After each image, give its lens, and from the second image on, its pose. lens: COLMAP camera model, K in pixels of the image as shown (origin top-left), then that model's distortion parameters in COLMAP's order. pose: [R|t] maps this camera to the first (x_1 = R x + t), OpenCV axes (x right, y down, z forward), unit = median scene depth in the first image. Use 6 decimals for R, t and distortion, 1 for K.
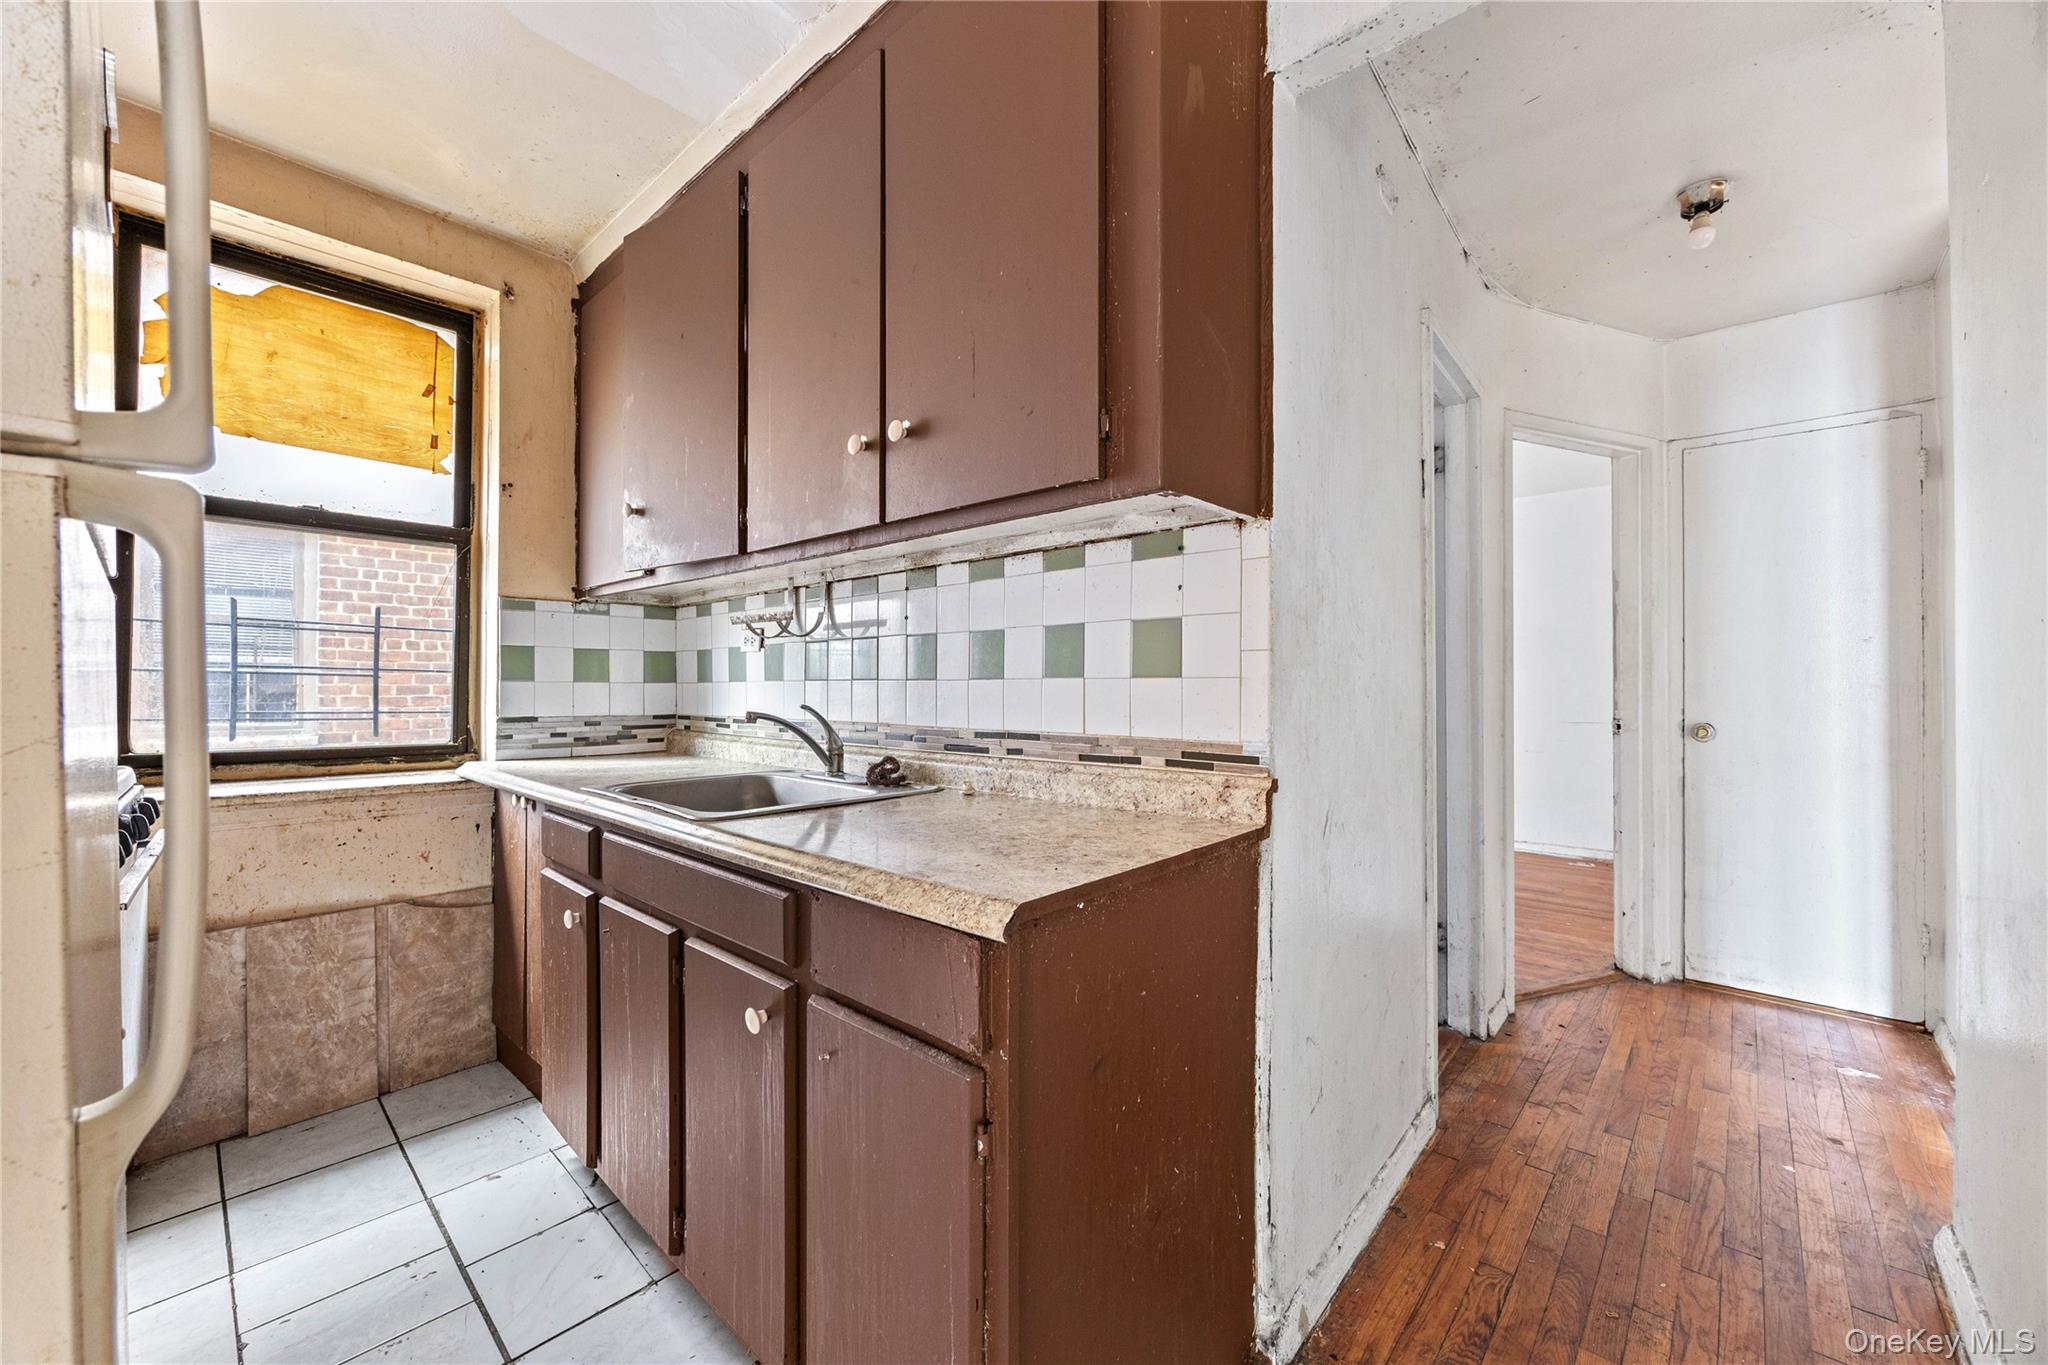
lens RADIAL K [[798.6, 0, 1037.6], [0, 798.6, 682.9], [0, 0, 1]] dist [0.001492, -0.001145]
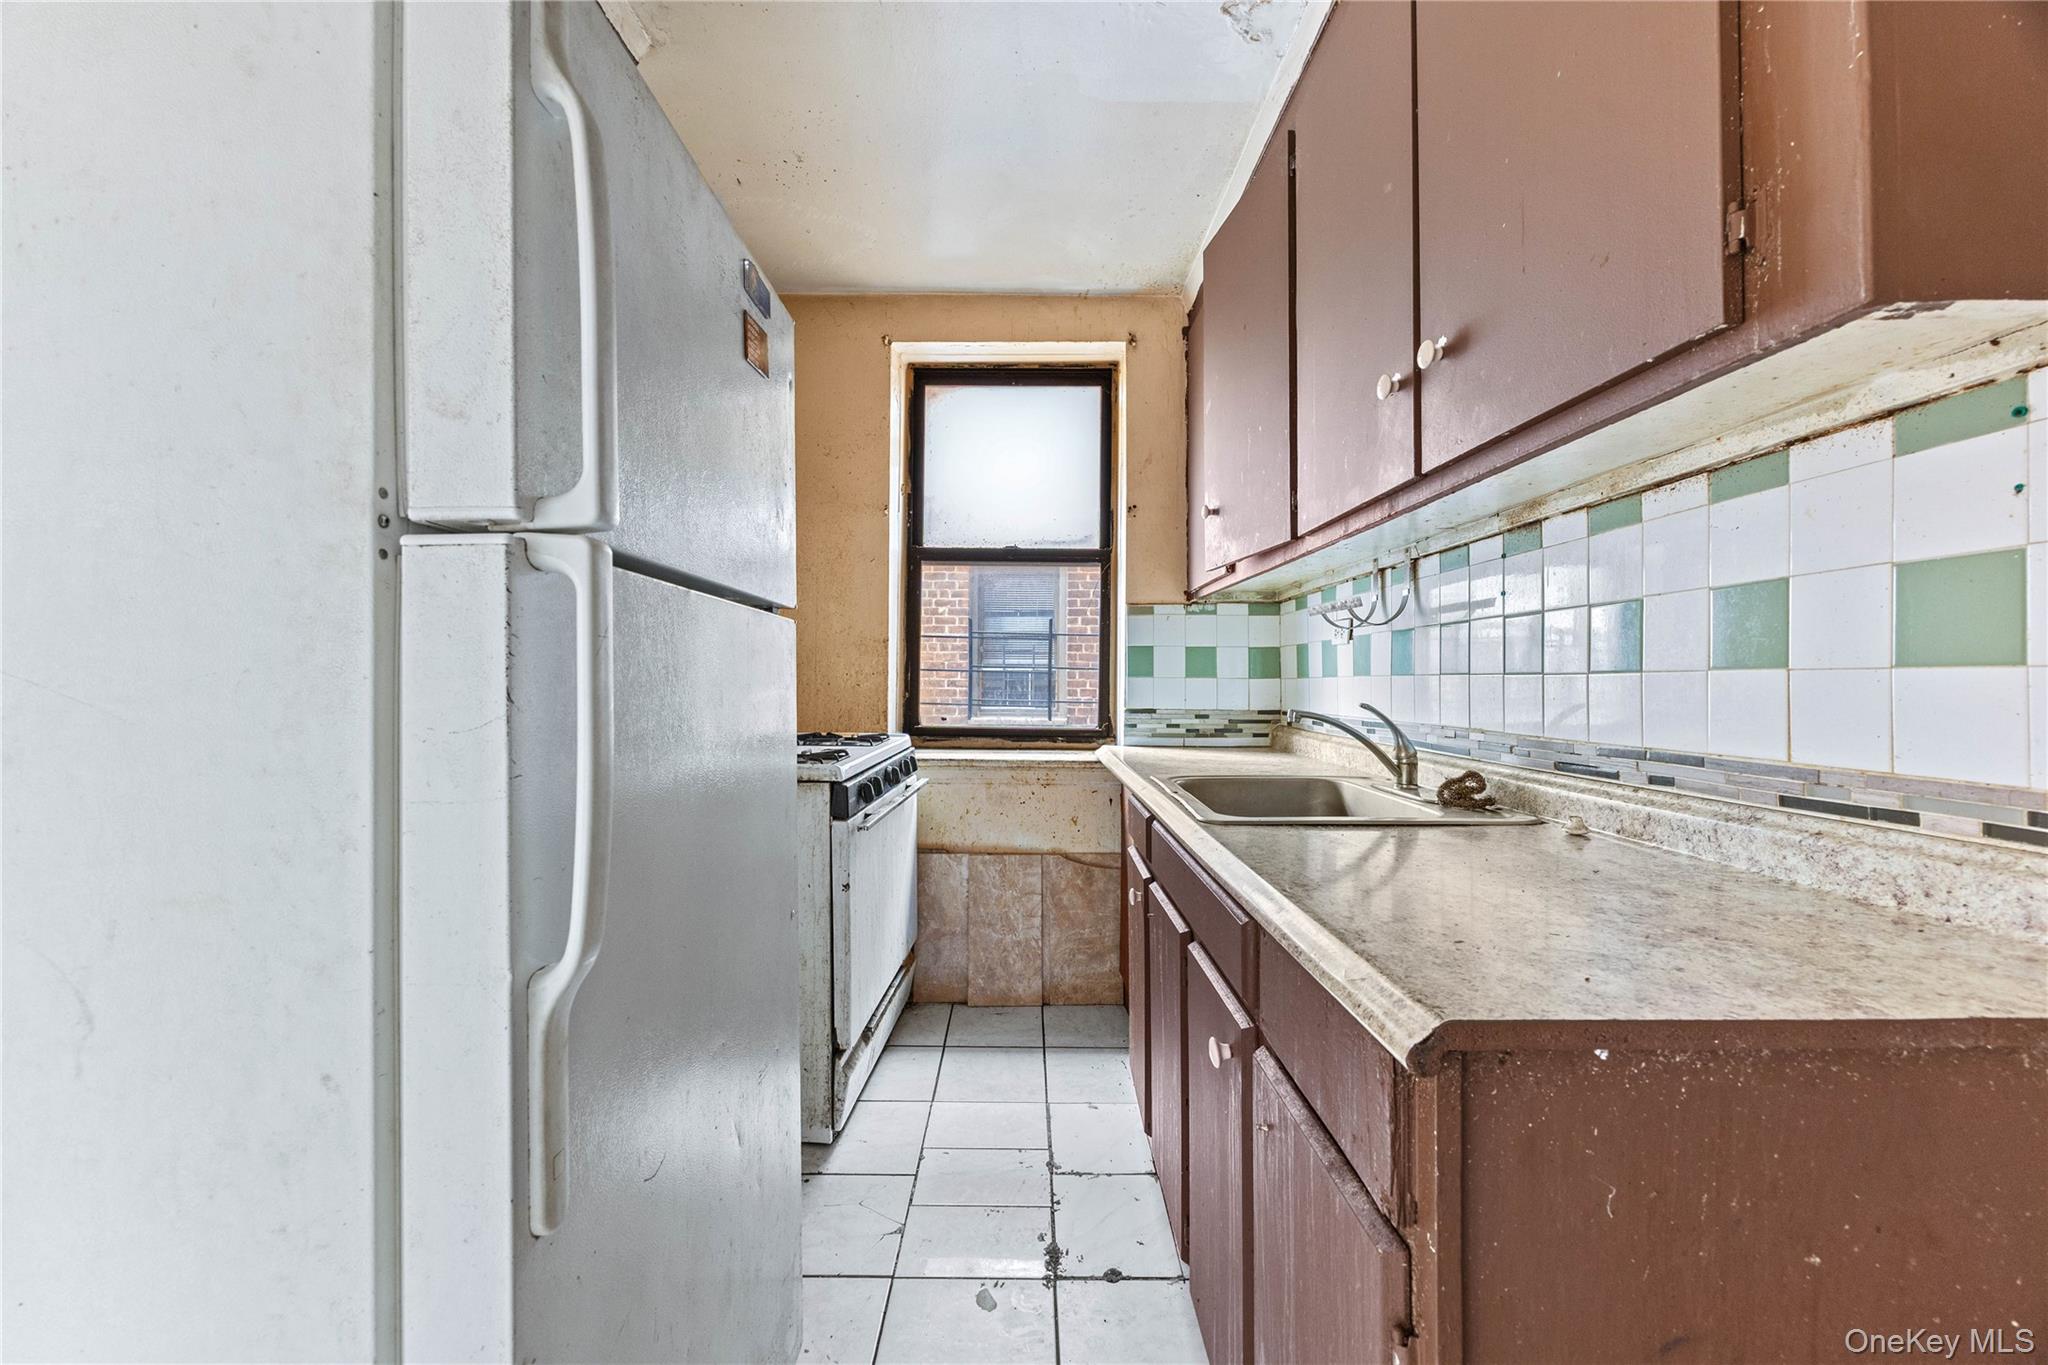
lens RADIAL K [[798.6, 0, 977.6], [0, 798.6, 671.6], [0, 0, 1]] dist [0.001492, -0.001145]
pose [[0.656011, -0.008201, -0.754707, 0.073353], [0.001699, 0.999954, -0.009390, 0.000331], [0.754749, 0.004878, 0.655995, 0.097248]]
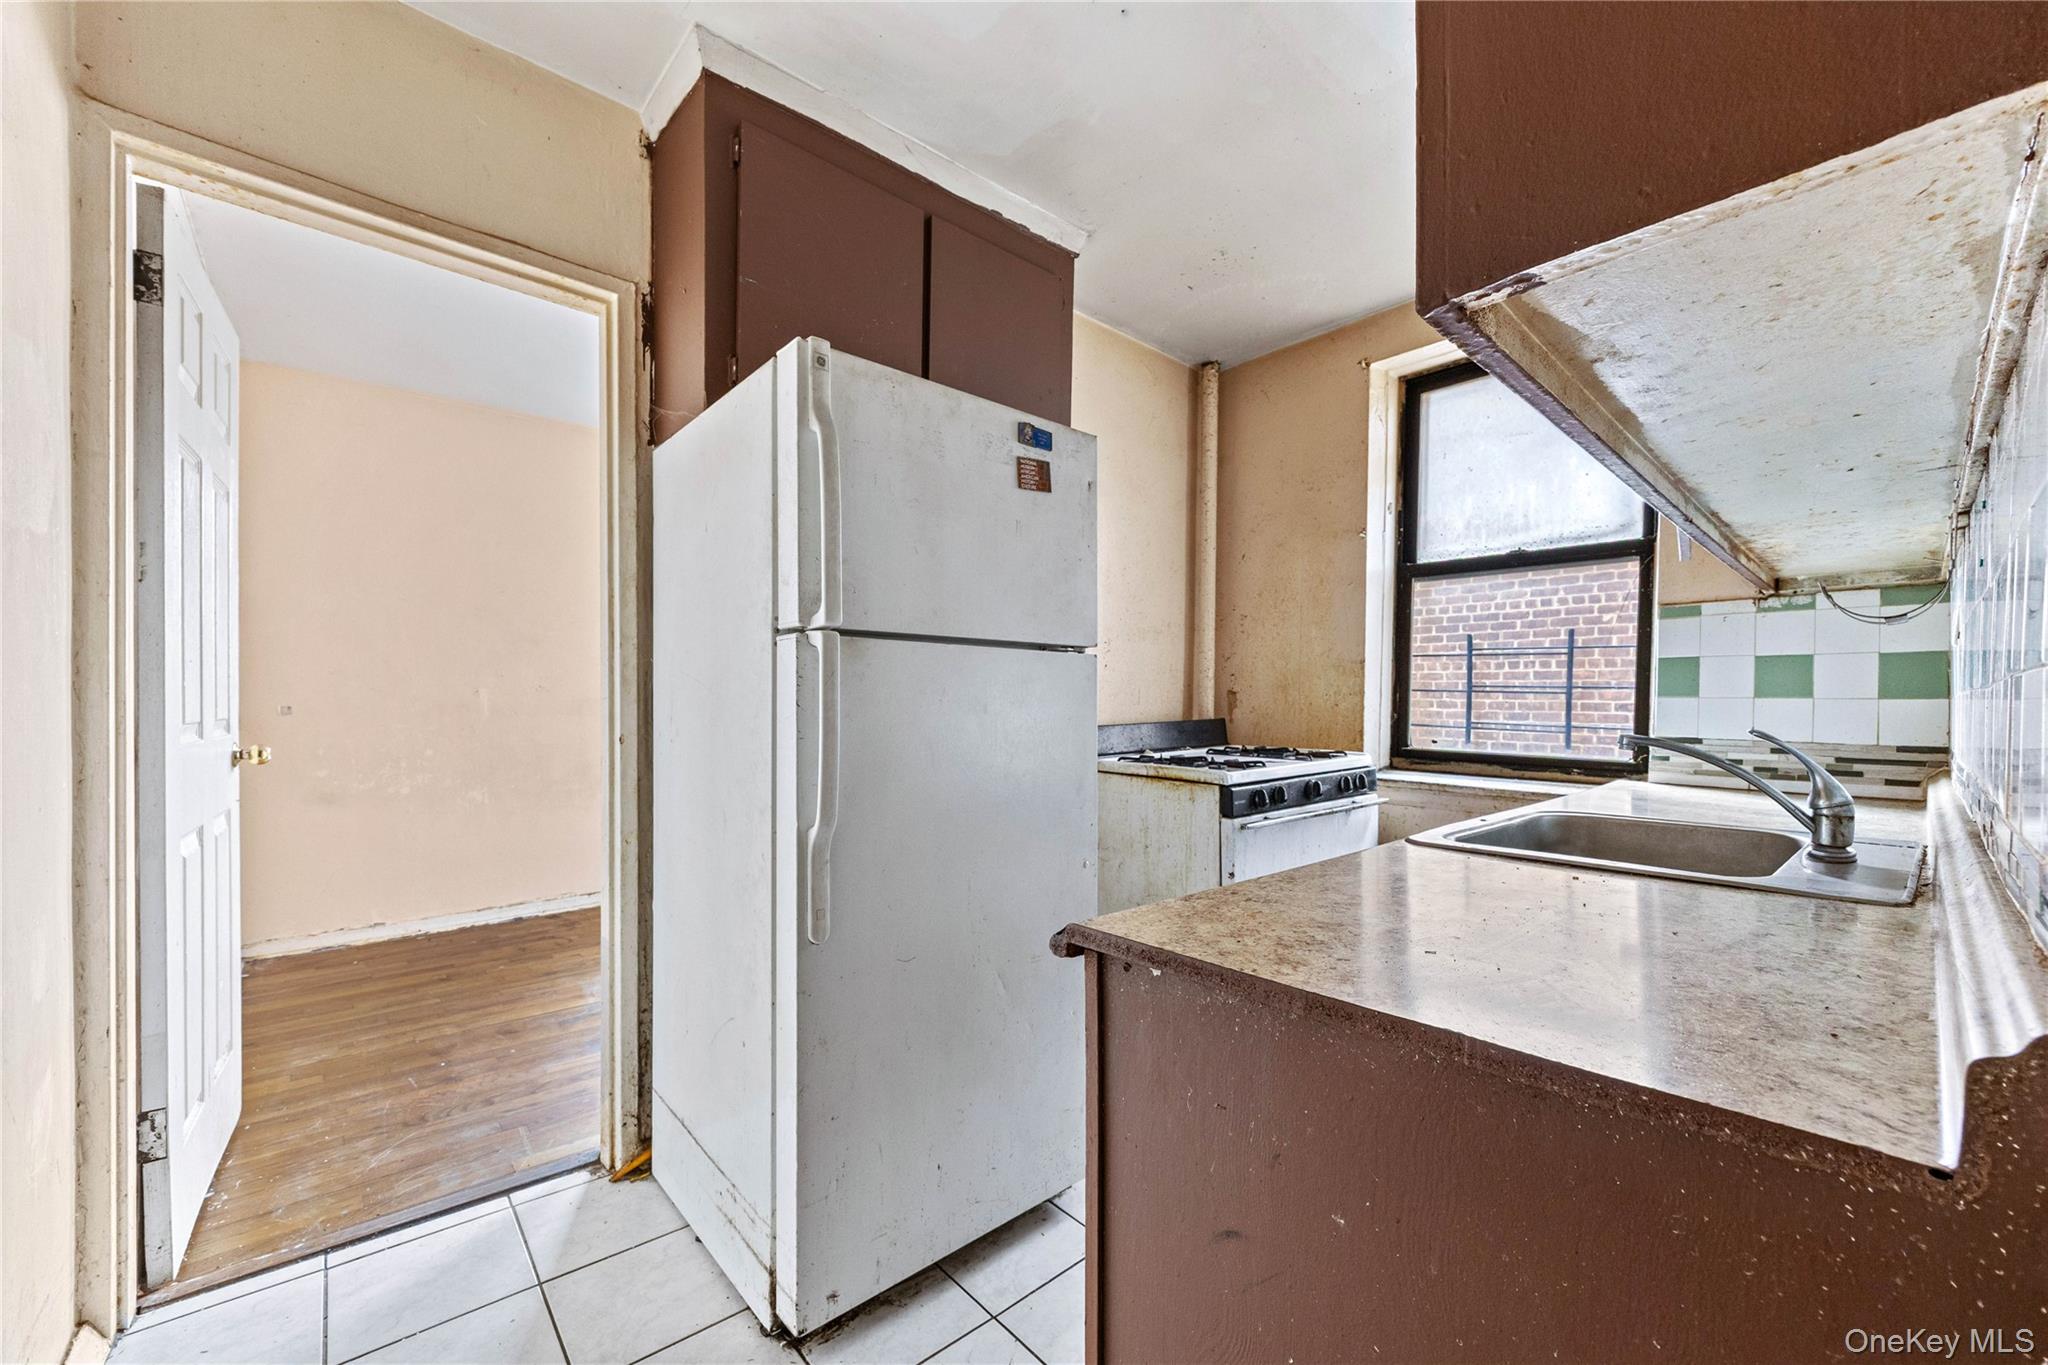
lens RADIAL K [[798.6, 0, 1004.7], [0, 798.6, 713.5], [0, 0, 1]] dist [0.001492, -0.001145]
pose [[-0.143519, 0.013270, -0.989559, 0.443585], [-0.002042, 0.999904, 0.013705, 0.006875], [0.989645, 0.003988, -0.143479, 0.494241]]
